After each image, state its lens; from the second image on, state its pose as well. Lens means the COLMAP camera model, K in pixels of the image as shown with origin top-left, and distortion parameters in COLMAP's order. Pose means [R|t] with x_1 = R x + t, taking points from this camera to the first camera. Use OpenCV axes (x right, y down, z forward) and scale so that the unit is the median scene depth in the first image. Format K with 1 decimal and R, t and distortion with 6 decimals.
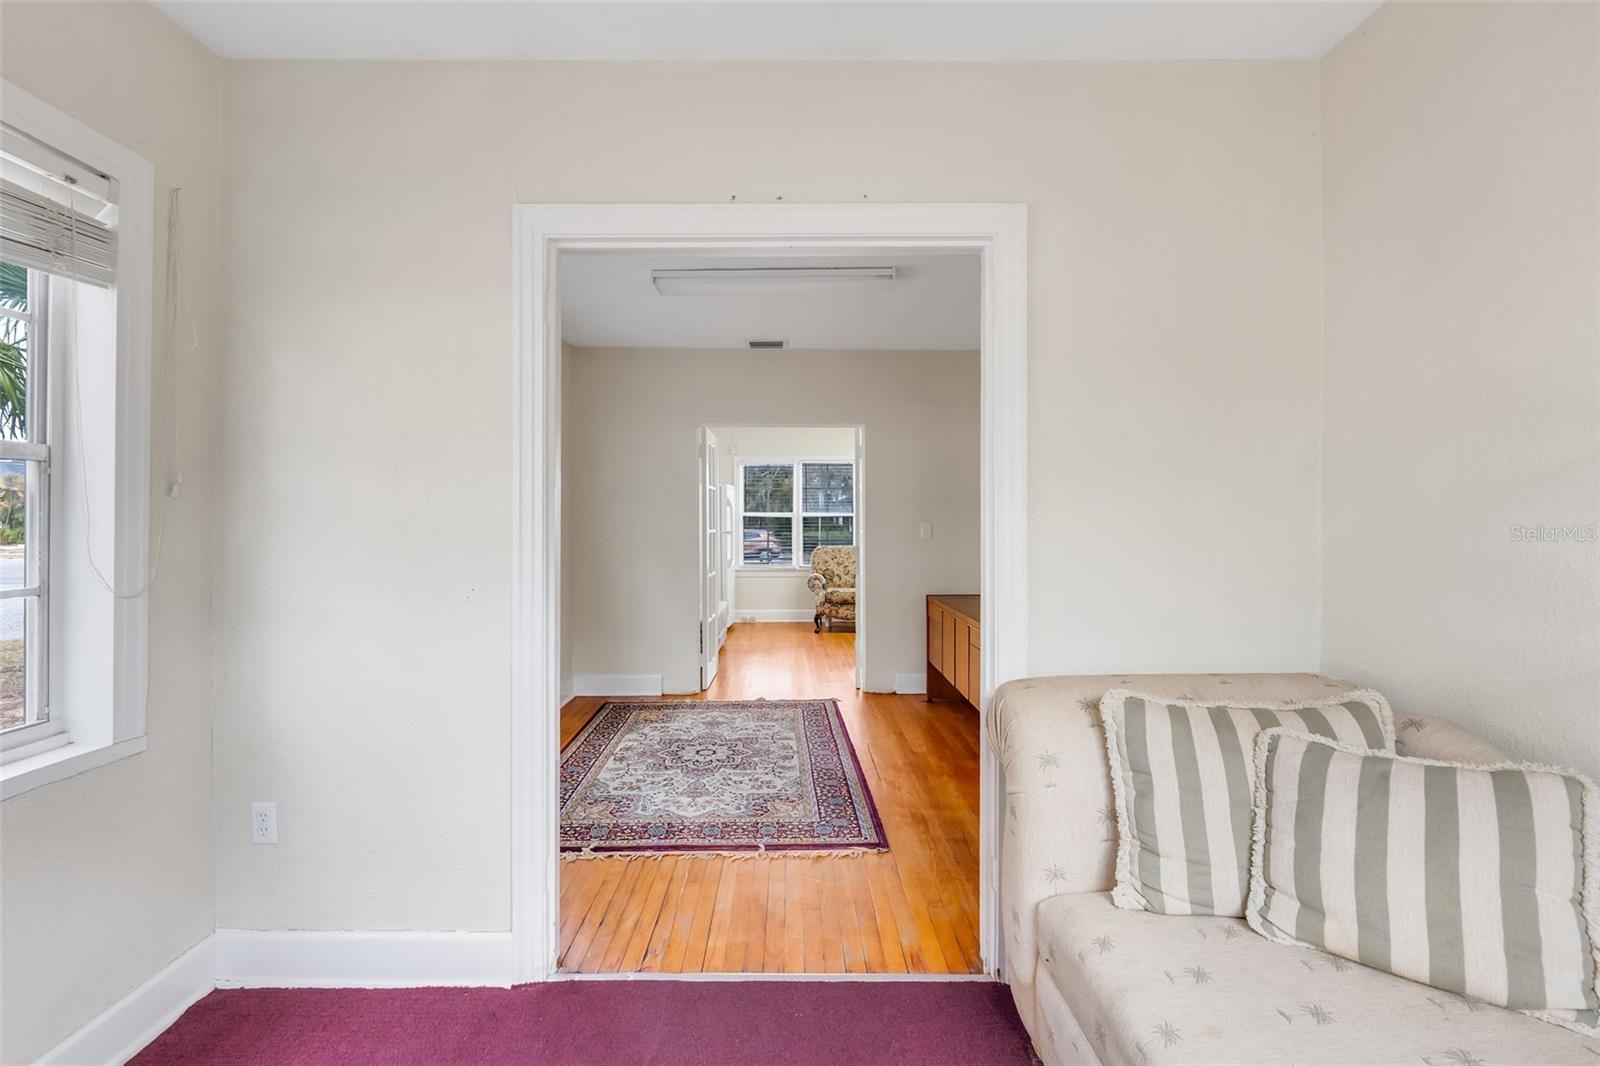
lens RADIAL K [[706.7, 0, 793.5], [0, 706.7, 519.0], [0, 0, 1]] dist [-0.014193, 0.000311]
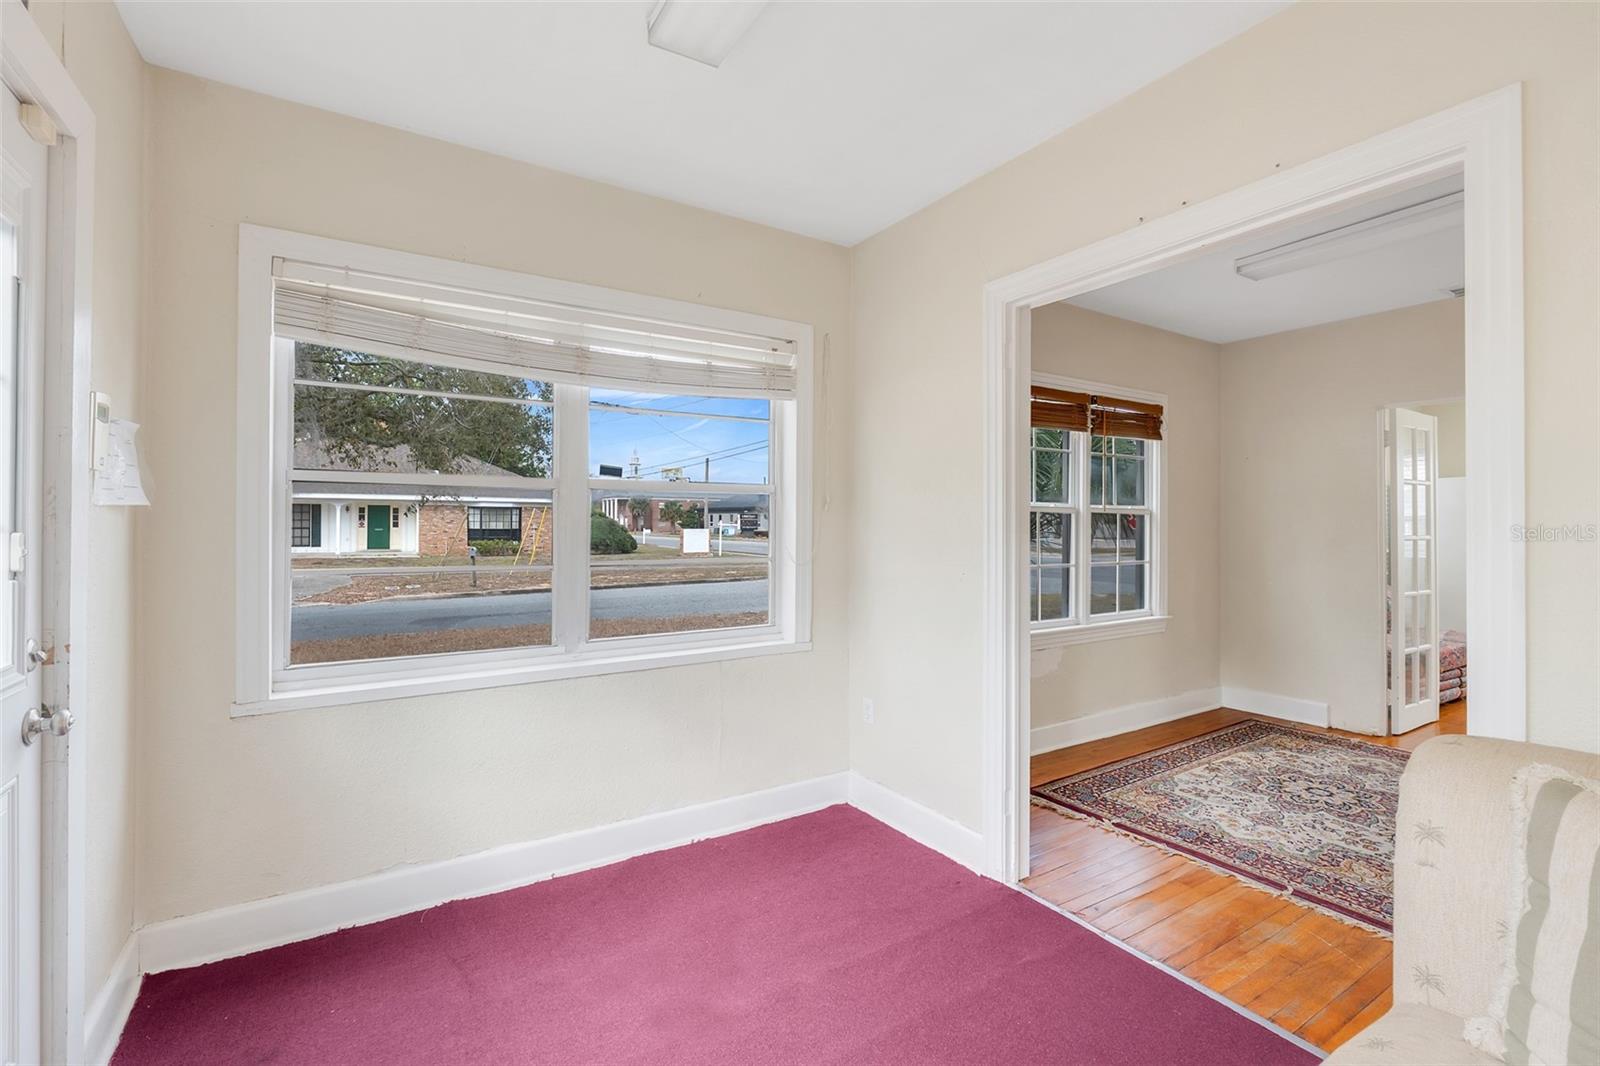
lens RADIAL K [[706.7, 0, 793.5], [0, 706.7, 519.0], [0, 0, 1]] dist [-0.014193, 0.000311]
pose [[0.522751, -0.005548, -0.852467, 0.360223], [0.001179, 0.999983, -0.005785, 0.000515], [0.852484, 0.002019, 0.522749, 0.000844]]
